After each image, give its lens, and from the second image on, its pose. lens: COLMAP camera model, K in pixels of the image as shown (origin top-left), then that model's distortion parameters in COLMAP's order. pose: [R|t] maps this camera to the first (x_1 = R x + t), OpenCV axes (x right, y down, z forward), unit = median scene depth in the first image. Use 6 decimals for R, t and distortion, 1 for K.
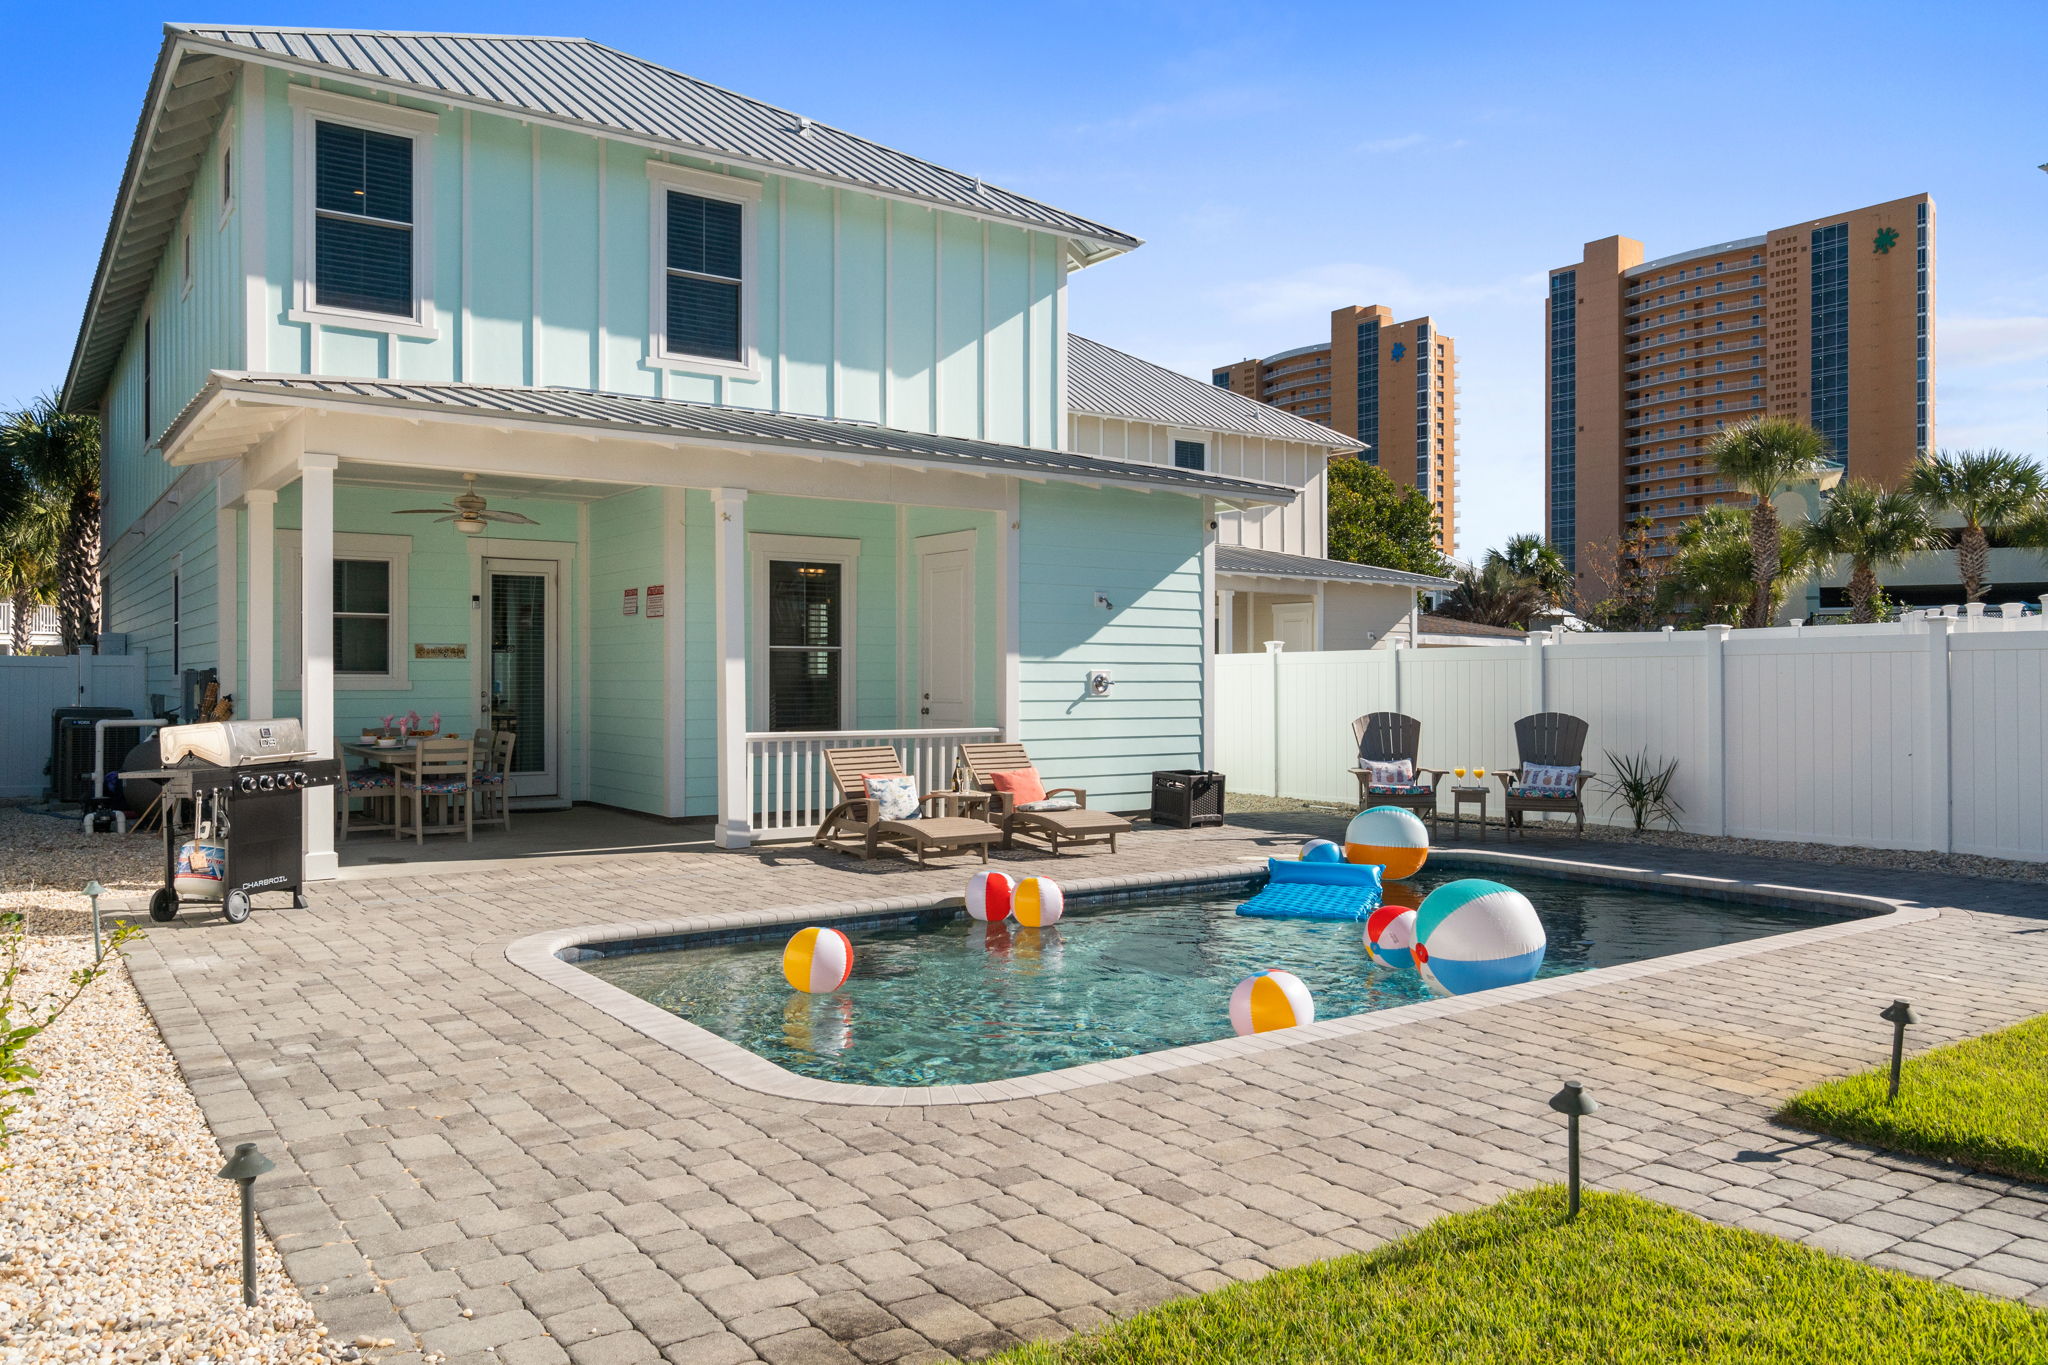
lens RADIAL K [[1486.6, 0, 1024.0], [0, 1486.6, 682.5], [0, 0, 1]] dist [0.000123, 0.000784]
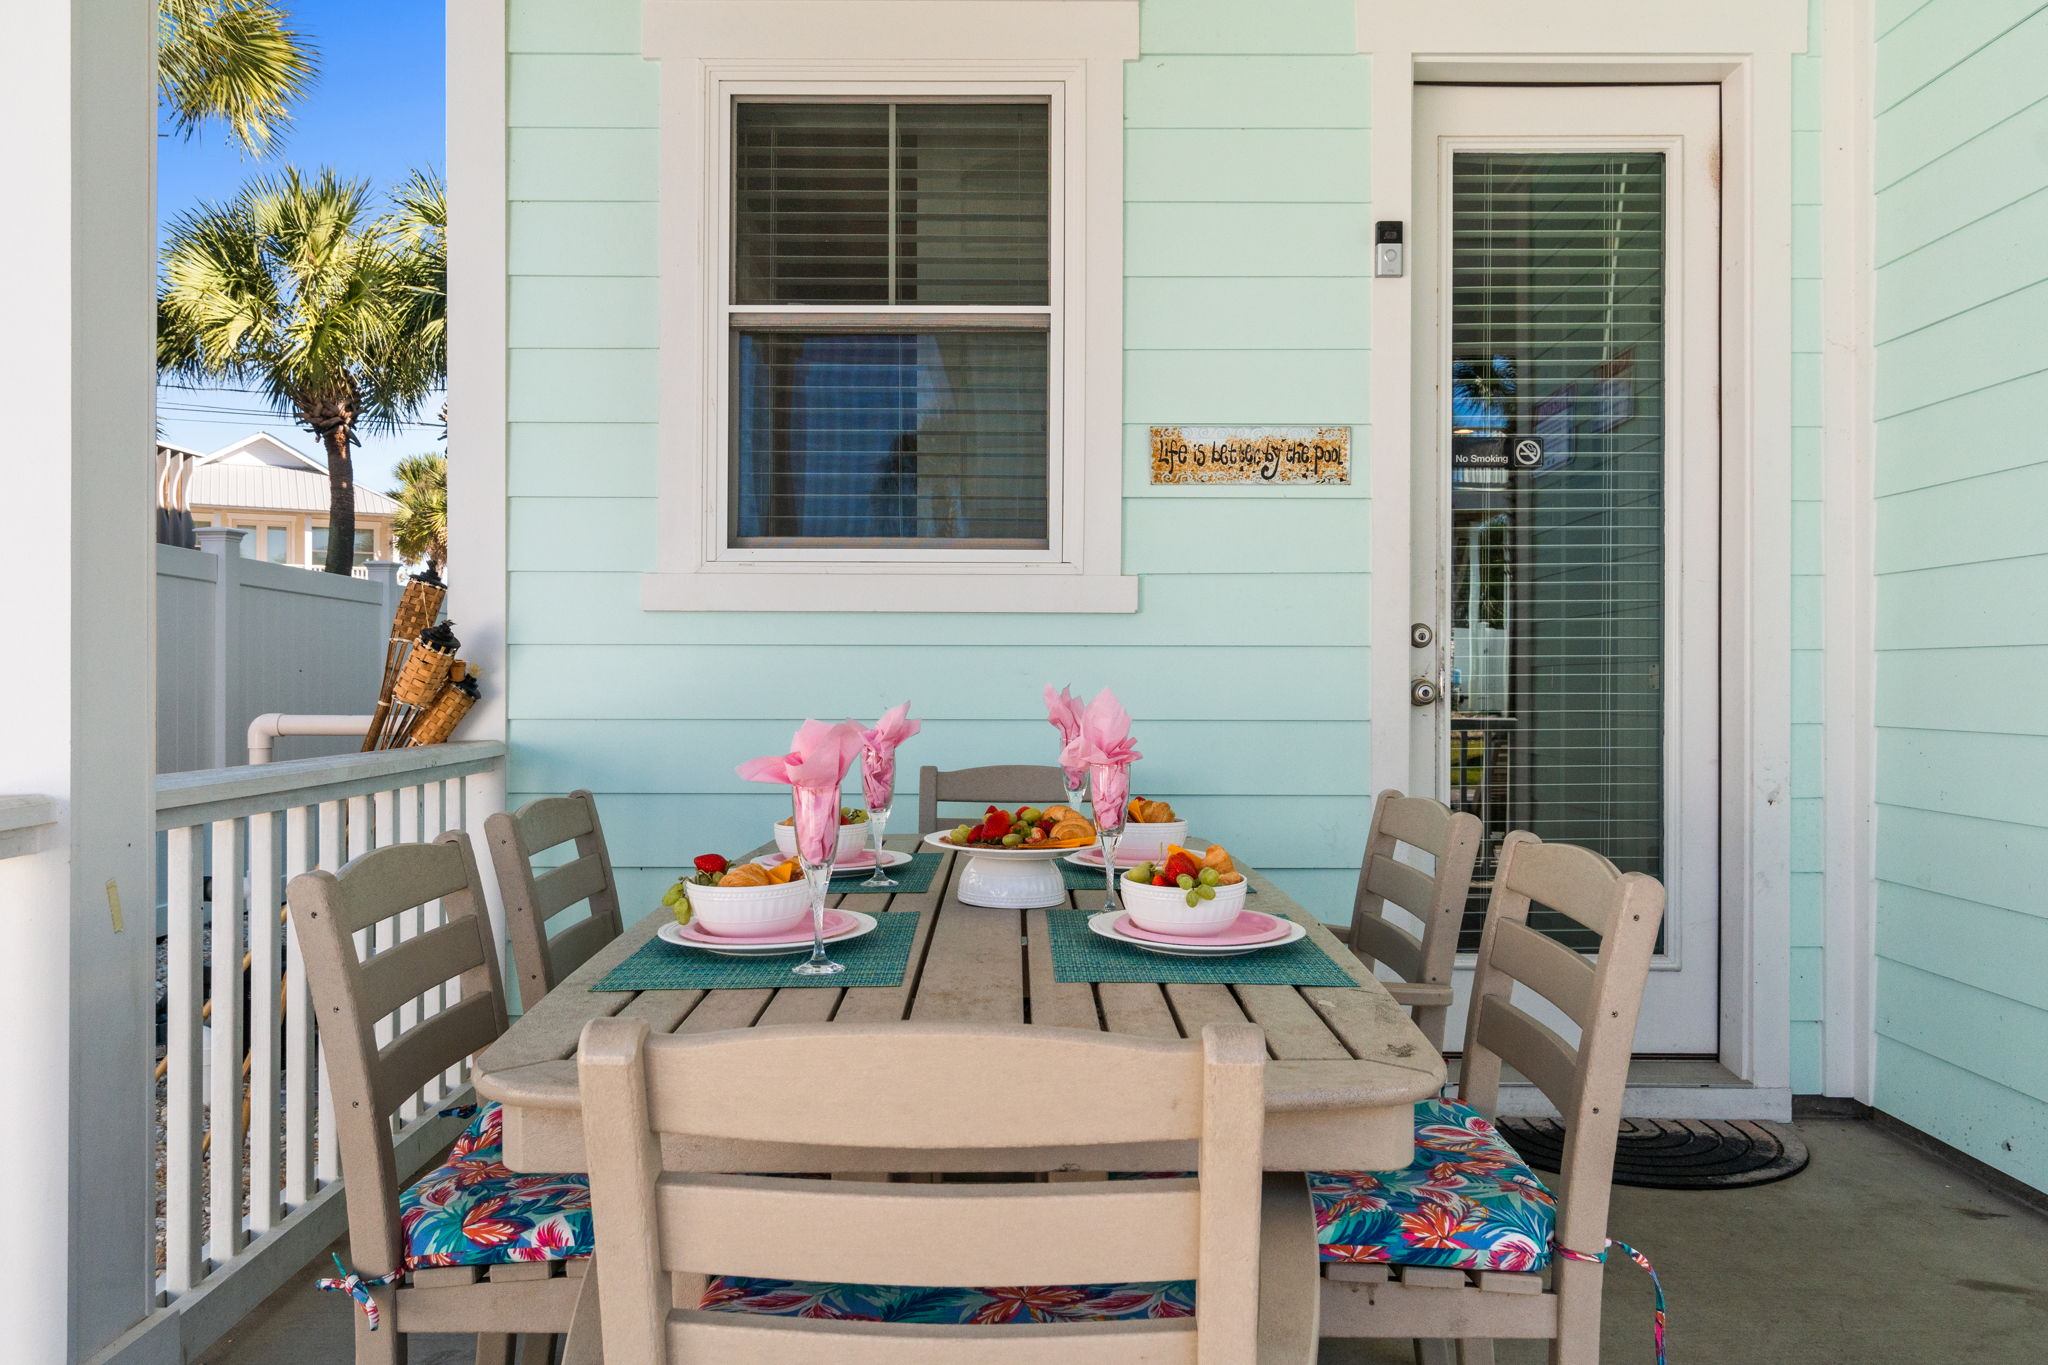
lens RADIAL K [[1486.6, 0, 1024.0], [0, 1486.6, 682.5], [0, 0, 1]] dist [0.000123, 0.000784]
pose [[0.816573, 0.001222, -0.577241, -0.277985], [-0.003785, 0.999988, -0.003237, 0.017085], [0.577230, 0.004828, 0.816567, 0.769807]]
